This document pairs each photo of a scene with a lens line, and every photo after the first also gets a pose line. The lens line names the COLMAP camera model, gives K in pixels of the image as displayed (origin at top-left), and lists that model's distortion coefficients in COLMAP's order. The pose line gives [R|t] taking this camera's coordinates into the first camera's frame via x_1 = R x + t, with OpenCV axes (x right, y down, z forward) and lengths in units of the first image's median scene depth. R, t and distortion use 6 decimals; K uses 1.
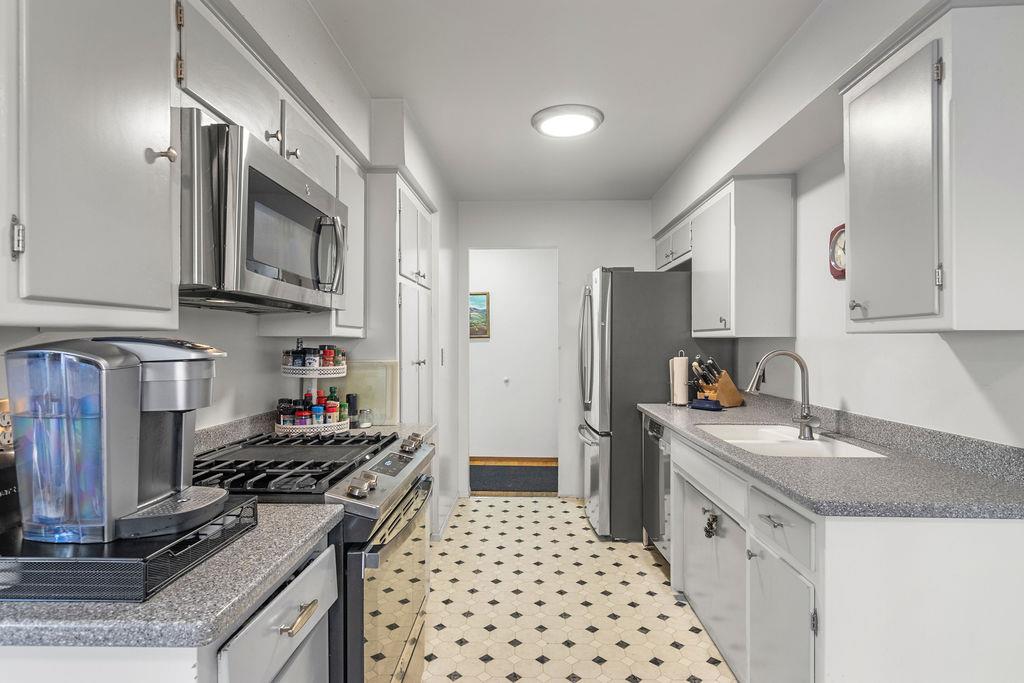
lens RADIAL K [[523.3, 0, 510.2], [0, 523.3, 343.4], [0, 0, 1]] dist [-0.000489, -0.000950]
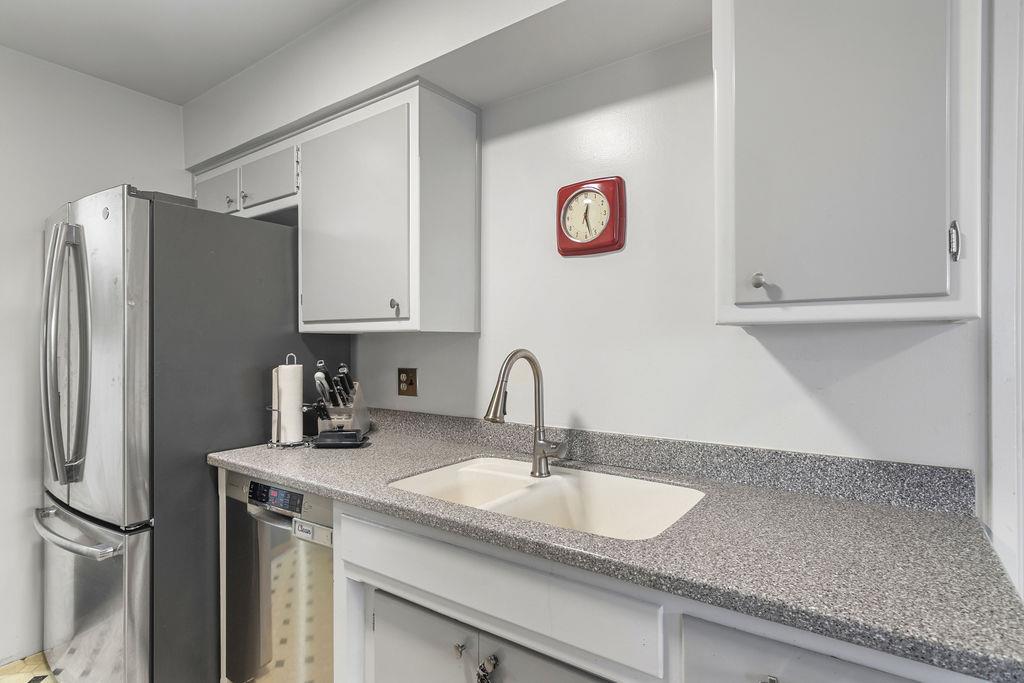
lens RADIAL K [[523.3, 0, 518.0], [0, 523.3, 344.7], [0, 0, 1]] dist [-0.000489, -0.000950]
pose [[0.555410, -0.005725, 0.831557, -0.035347], [0.004383, 0.999983, 0.003957, 0.002065], [-0.831565, 0.001447, 0.555425, 0.539727]]
